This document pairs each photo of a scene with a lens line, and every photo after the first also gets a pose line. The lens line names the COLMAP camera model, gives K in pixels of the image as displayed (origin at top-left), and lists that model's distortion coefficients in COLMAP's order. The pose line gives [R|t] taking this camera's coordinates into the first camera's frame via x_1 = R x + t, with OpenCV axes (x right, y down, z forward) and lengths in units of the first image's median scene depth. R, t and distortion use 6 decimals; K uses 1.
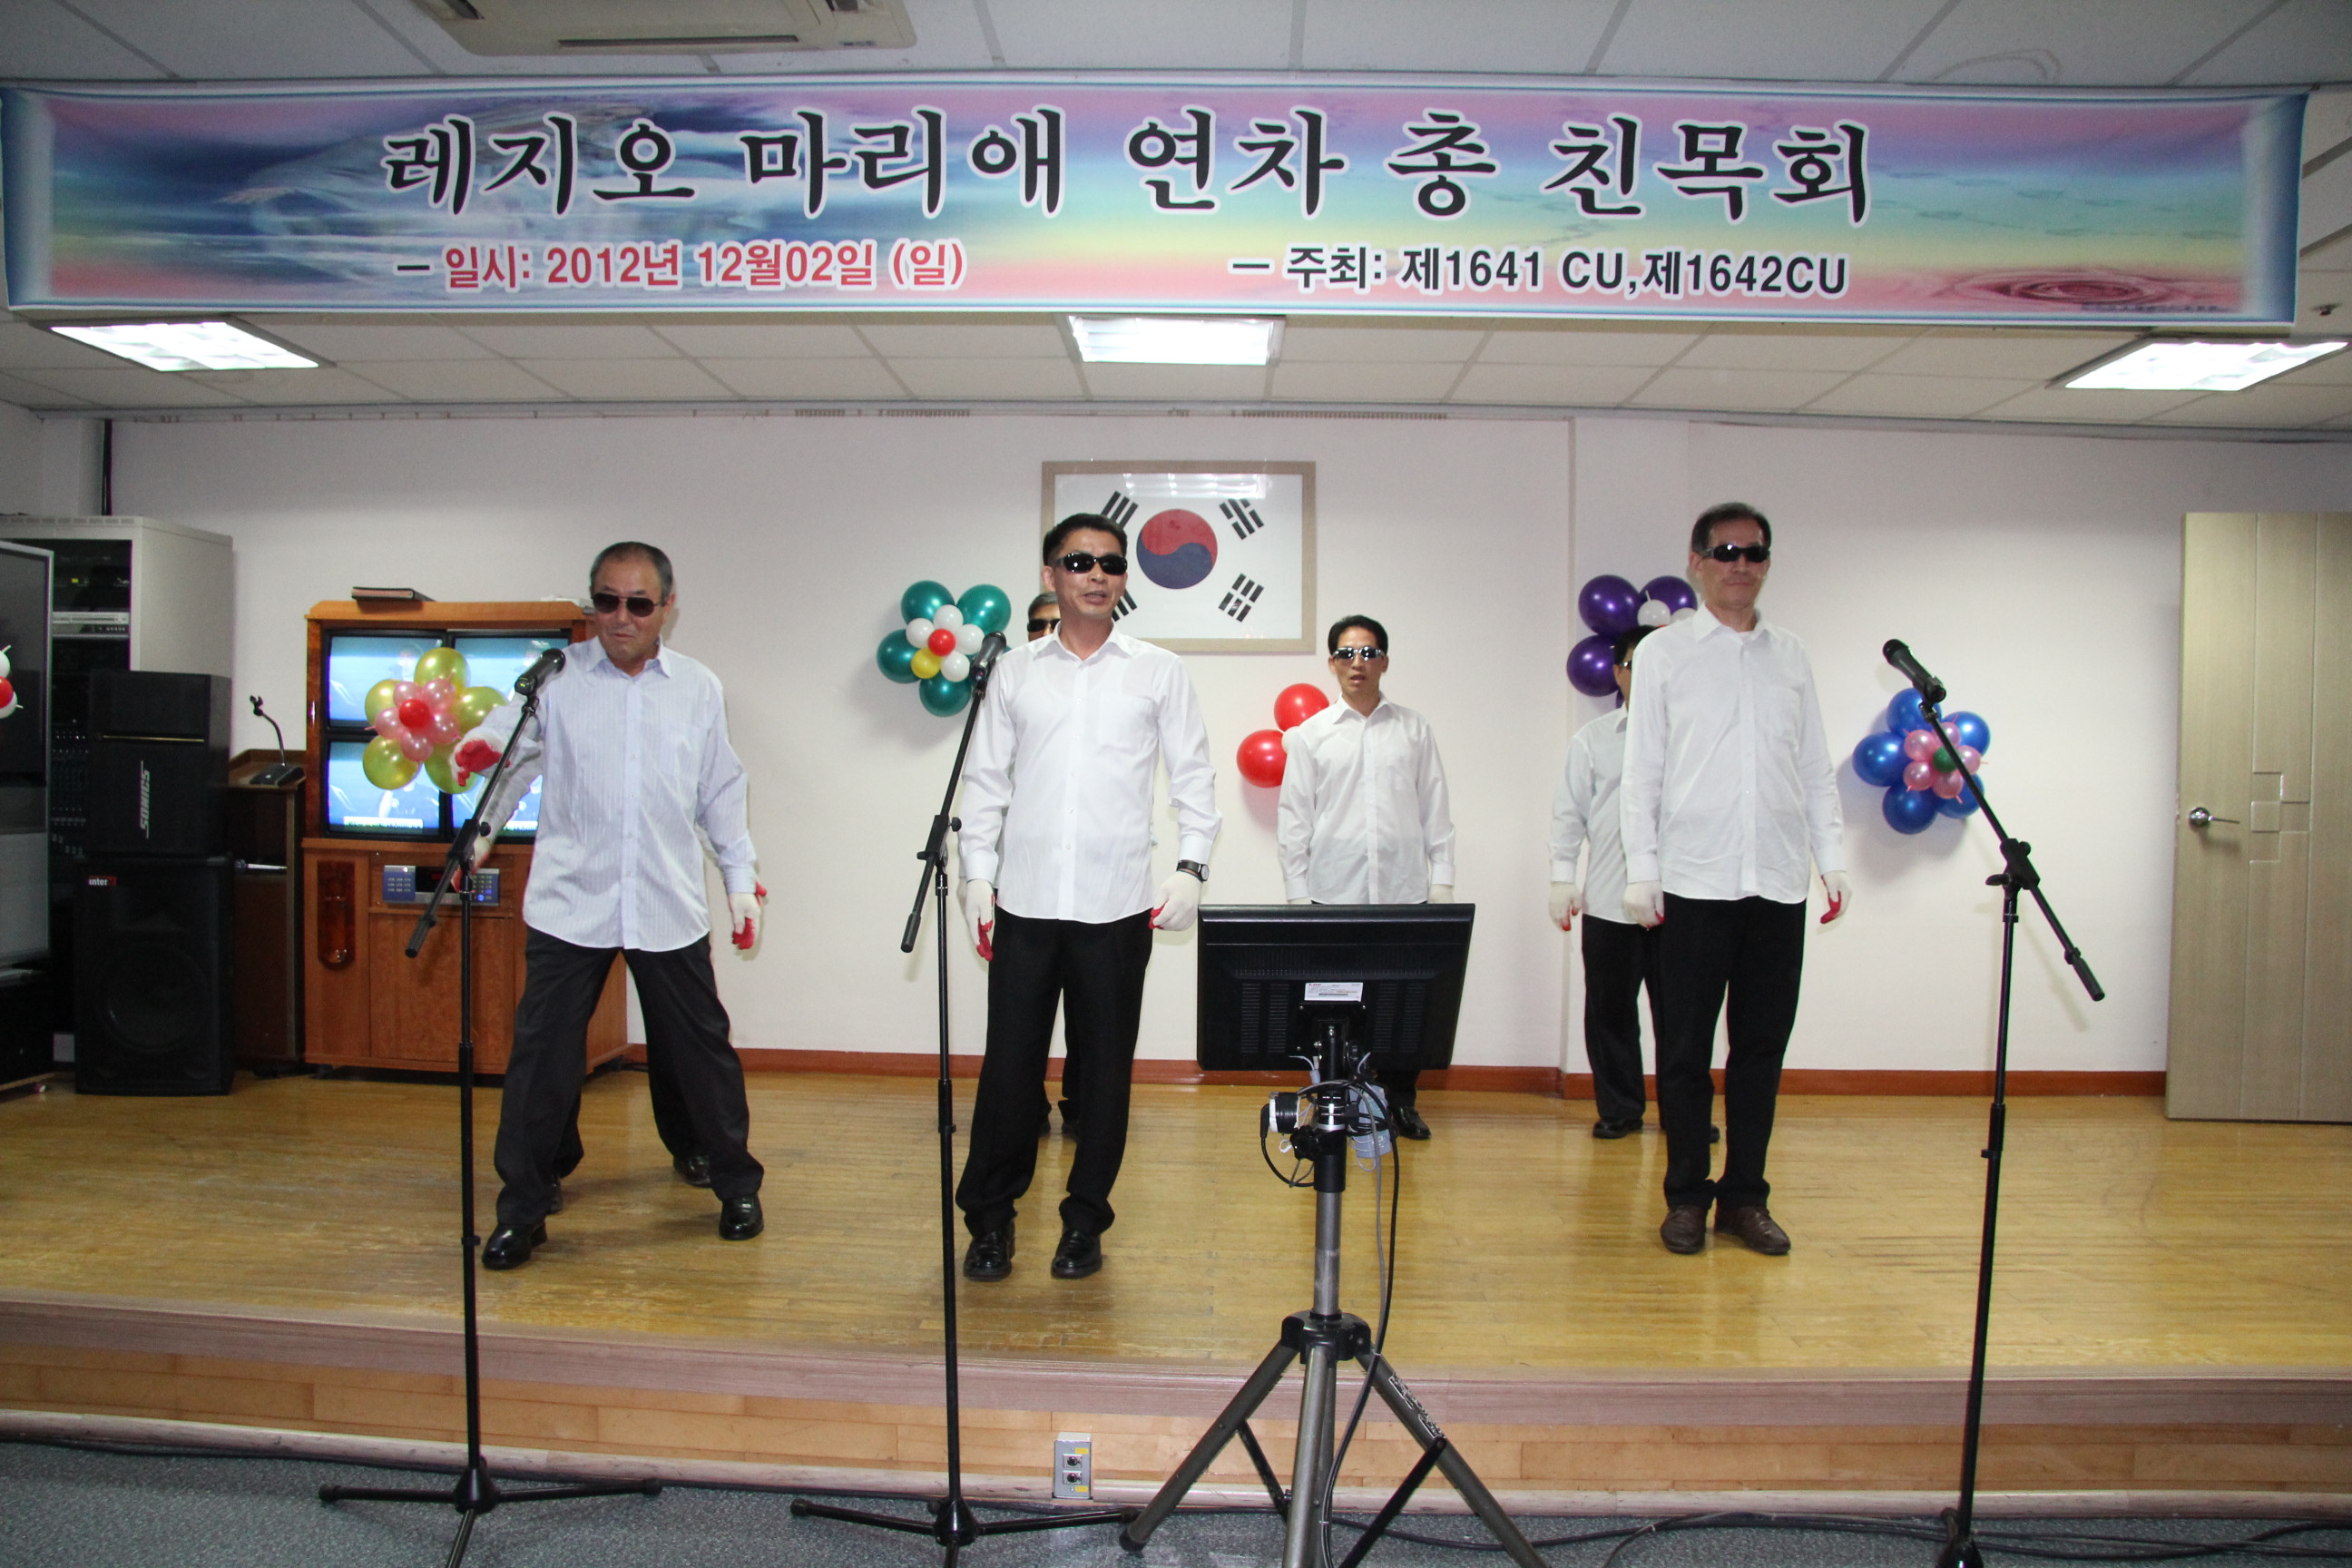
lens RADIAL K [[1829.1, 0, 1146.4], [0, 1829.1, 840.1], [0, 0, 1]] dist [-0.177592, 0.130604]
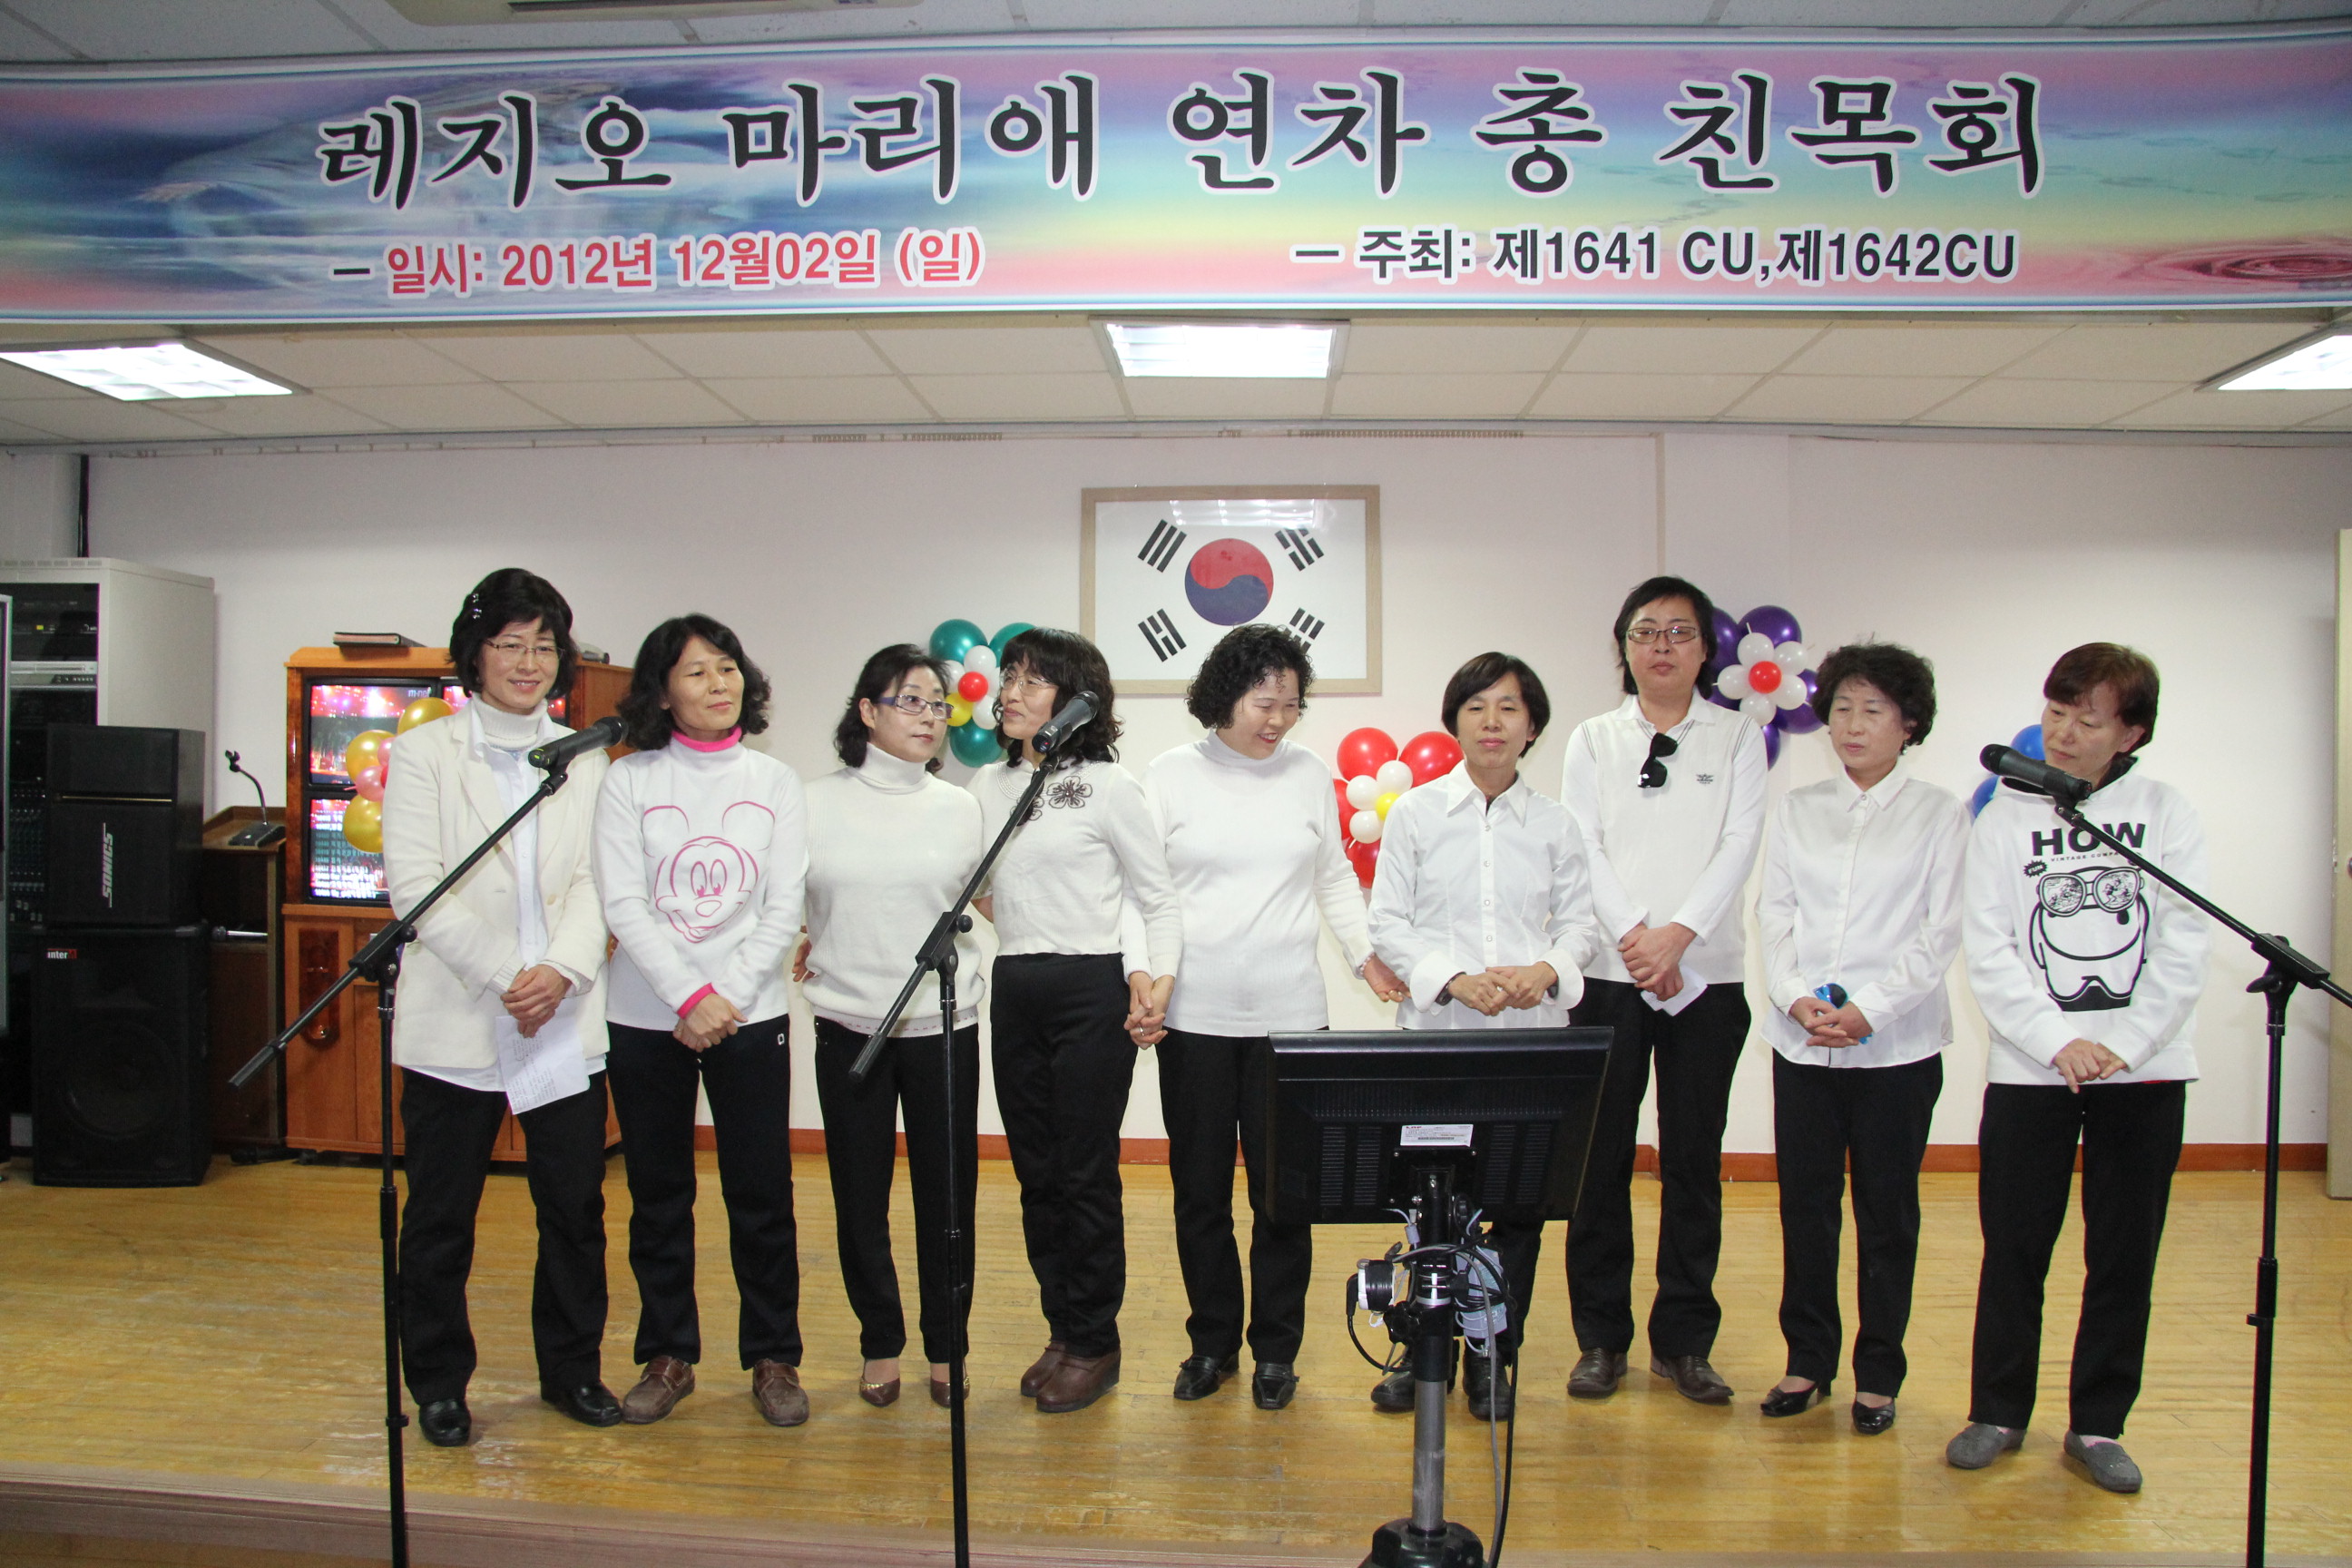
lens RADIAL K [[1826.4, 0, 1148.4], [0, 1826.4, 829.4], [0, 0, 1]] dist [-0.179781, 0.135148]
pose [[0.999633, -0.008157, -0.025837, -0.002153], [0.007598, 0.999737, -0.021652, -0.027626], [0.026007, 0.021447, 0.999432, 0.150783]]
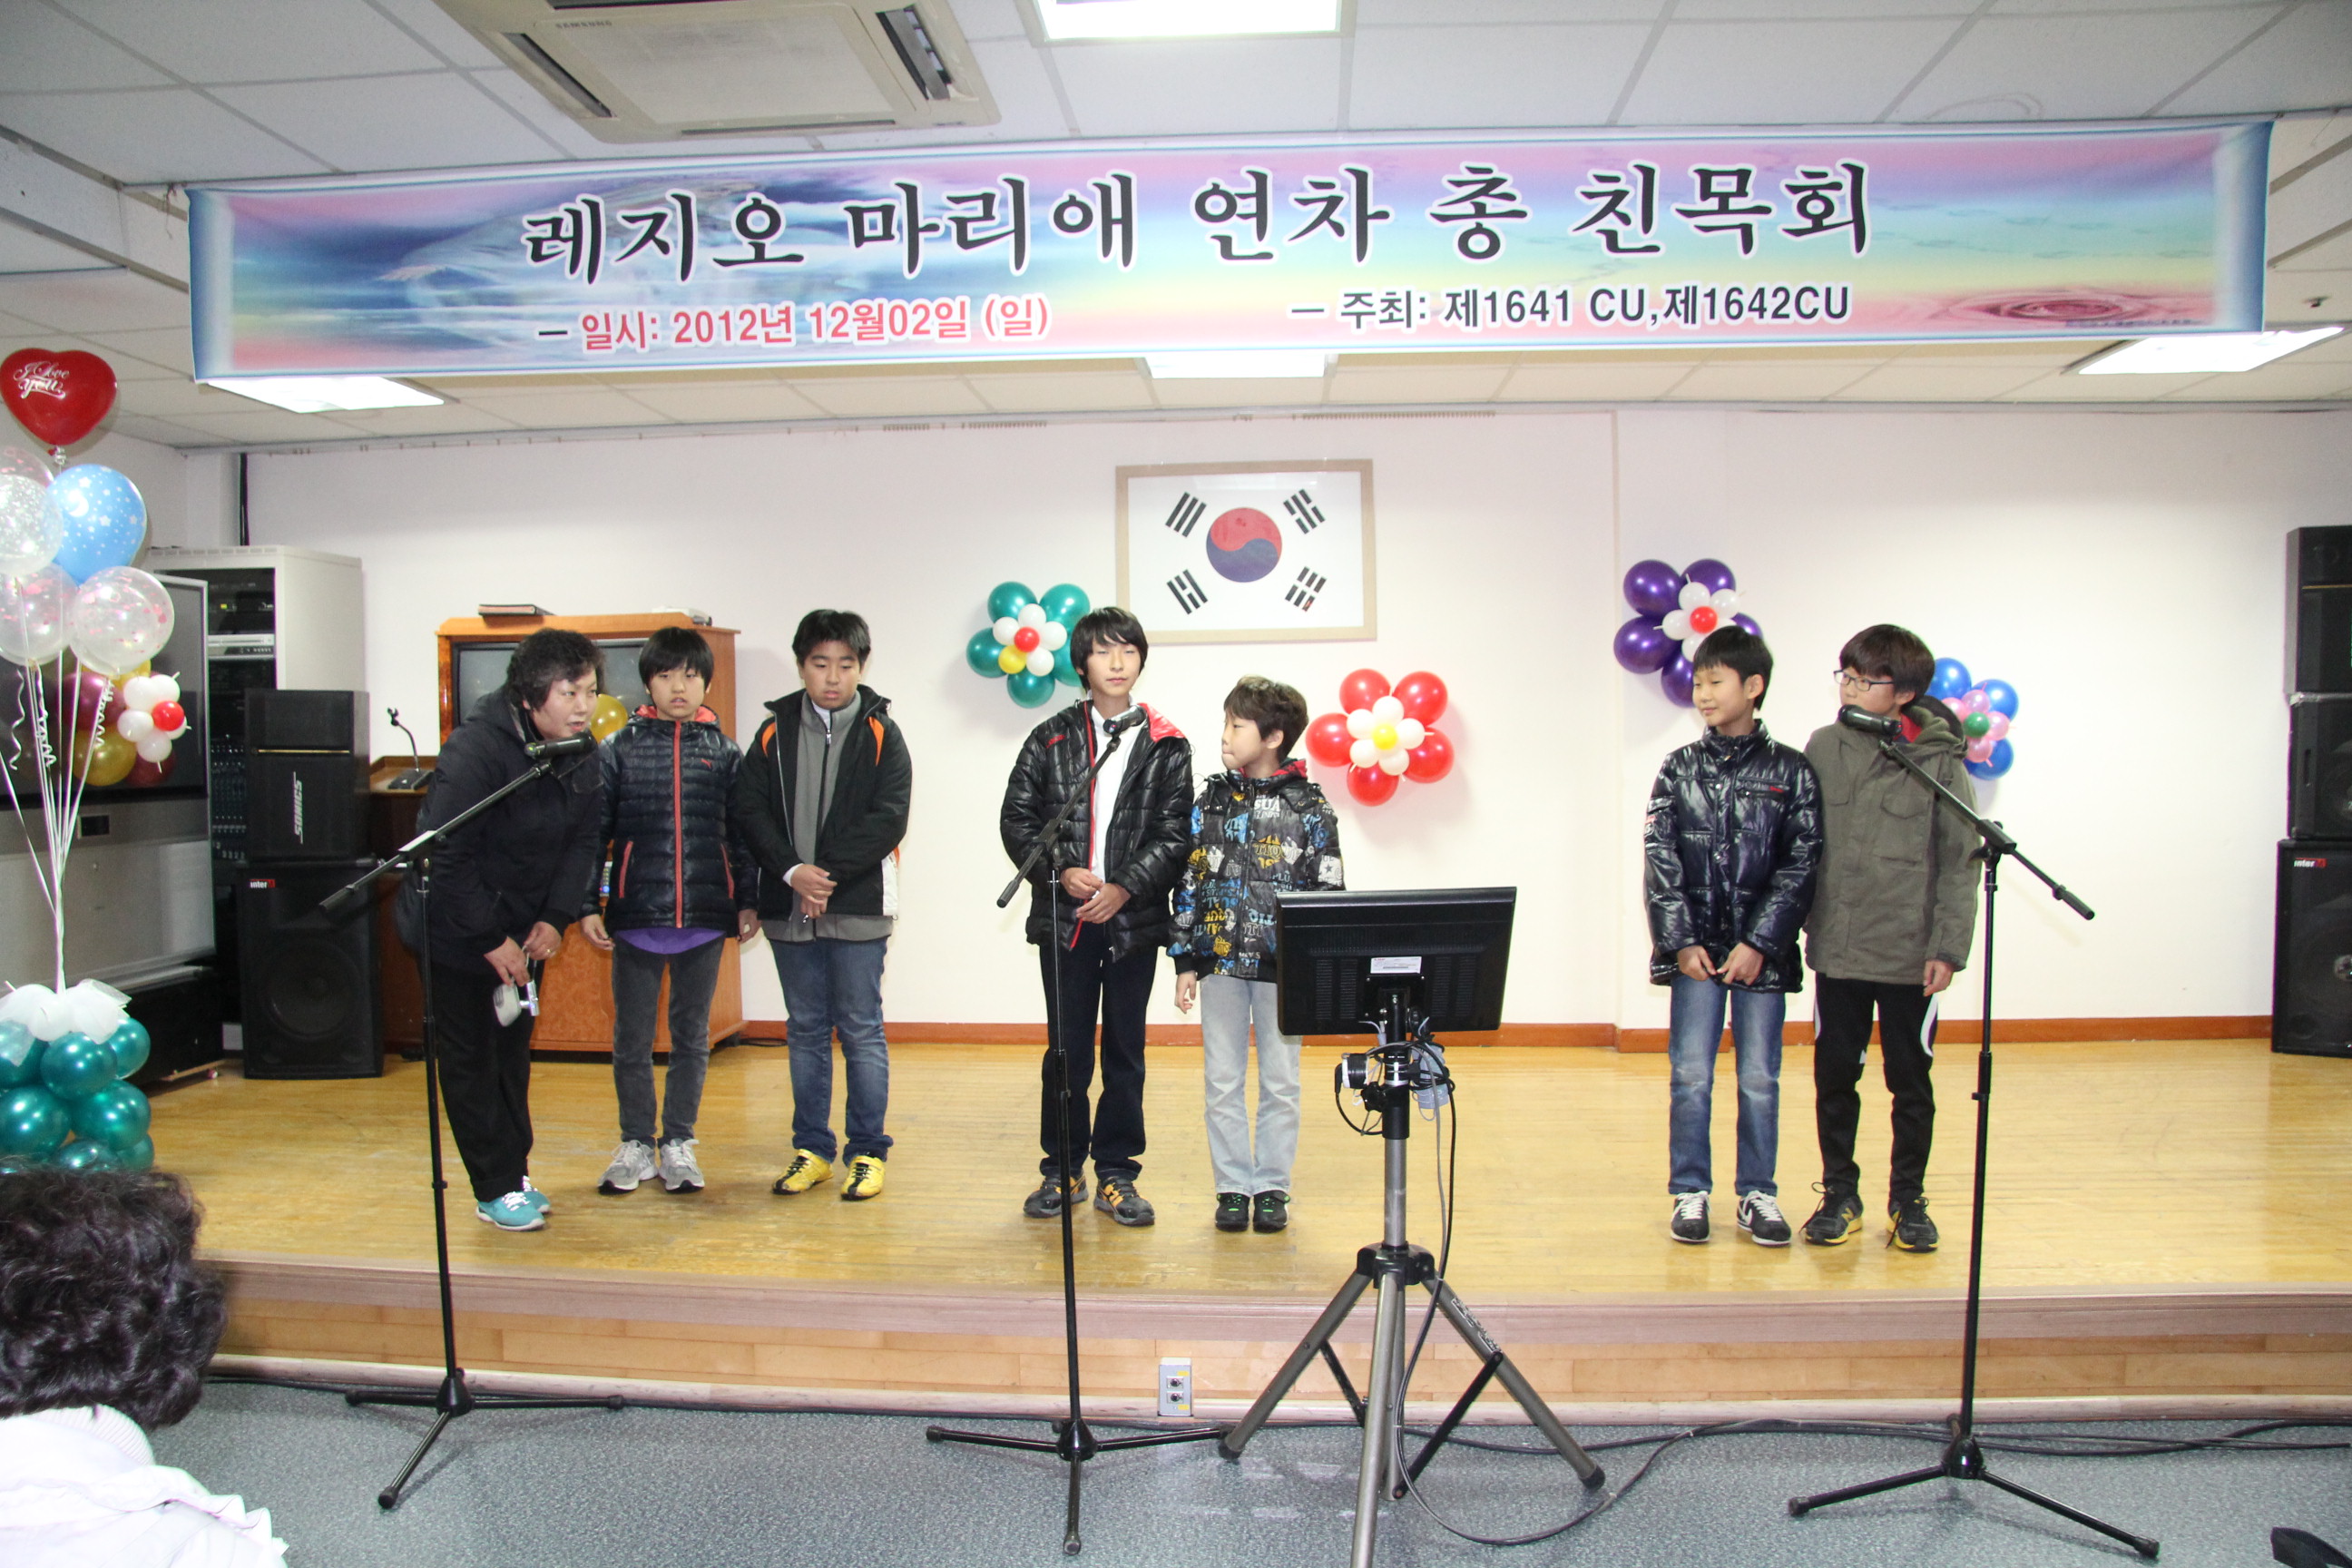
lens RADIAL K [[1825.9, 0, 1147.5], [0, 1825.9, 848.6], [0, 0, 1]] dist [-0.180902, 0.129160]
pose [[0.998987, -0.024440, -0.037788, -0.006749], [0.025381, 0.999374, 0.024627, -0.017572], [0.037162, -0.025562, 0.998982, -0.116330]]
